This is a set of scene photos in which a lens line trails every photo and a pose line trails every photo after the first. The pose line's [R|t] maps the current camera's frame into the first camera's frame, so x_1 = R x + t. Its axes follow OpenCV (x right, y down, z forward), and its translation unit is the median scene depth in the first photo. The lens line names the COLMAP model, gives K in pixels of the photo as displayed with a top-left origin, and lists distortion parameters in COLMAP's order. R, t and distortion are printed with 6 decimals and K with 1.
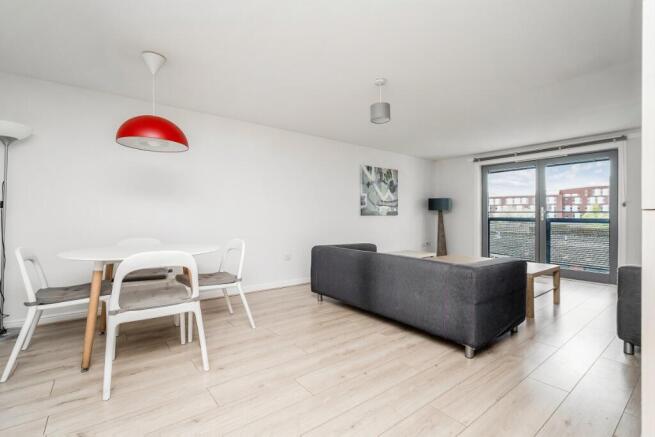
lens RADIAL K [[297.0, 0, 323.7], [0, 297.0, 214.6], [0, 0, 1]] dist [-0.020019, -0.007557]
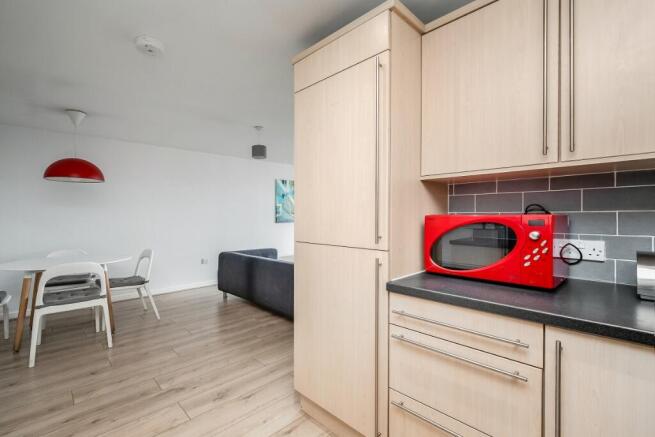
lens RADIAL K [[297.0, 0, 323.7], [0, 297.0, 214.6], [0, 0, 1]] dist [-0.020019, -0.007557]
pose [[0.990863, -0.007798, 0.134647, 0.153476], [0.006459, 0.999925, 0.010376, -0.039808], [-0.134718, -0.009411, 0.990839, -0.182175]]
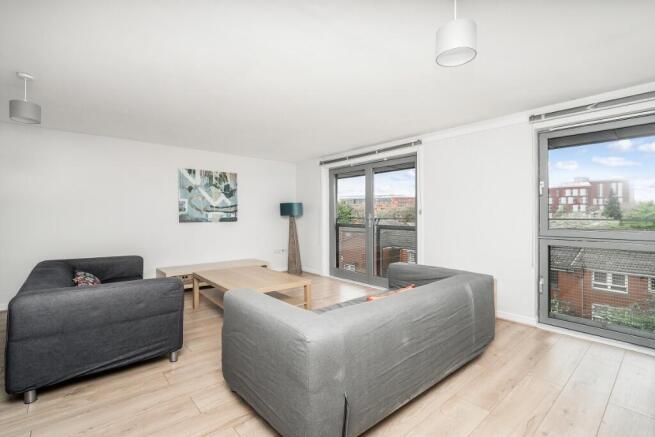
lens RADIAL K [[297.0, 0, 323.7], [0, 297.0, 214.6], [0, 0, 1]] dist [-0.020019, -0.007557]
pose [[0.998148, 0.002402, 0.060784, 0.521165], [-0.002820, 0.999973, 0.006786, -0.029041], [-0.060766, -0.006945, 0.998128, 0.050216]]
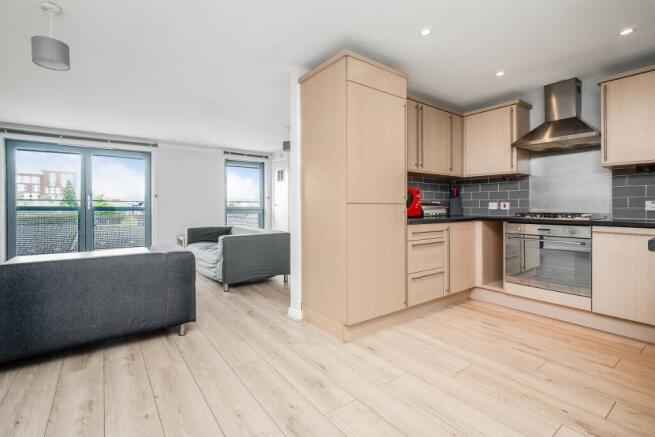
lens RADIAL K [[297.0, 0, 323.7], [0, 297.0, 214.6], [0, 0, 1]] dist [-0.020019, -0.007557]
pose [[-0.011460, -0.030265, 0.999476, -0.236565], [-0.012604, 0.999467, 0.030120, -0.001404], [-0.999855, -0.012252, -0.011836, 0.193520]]
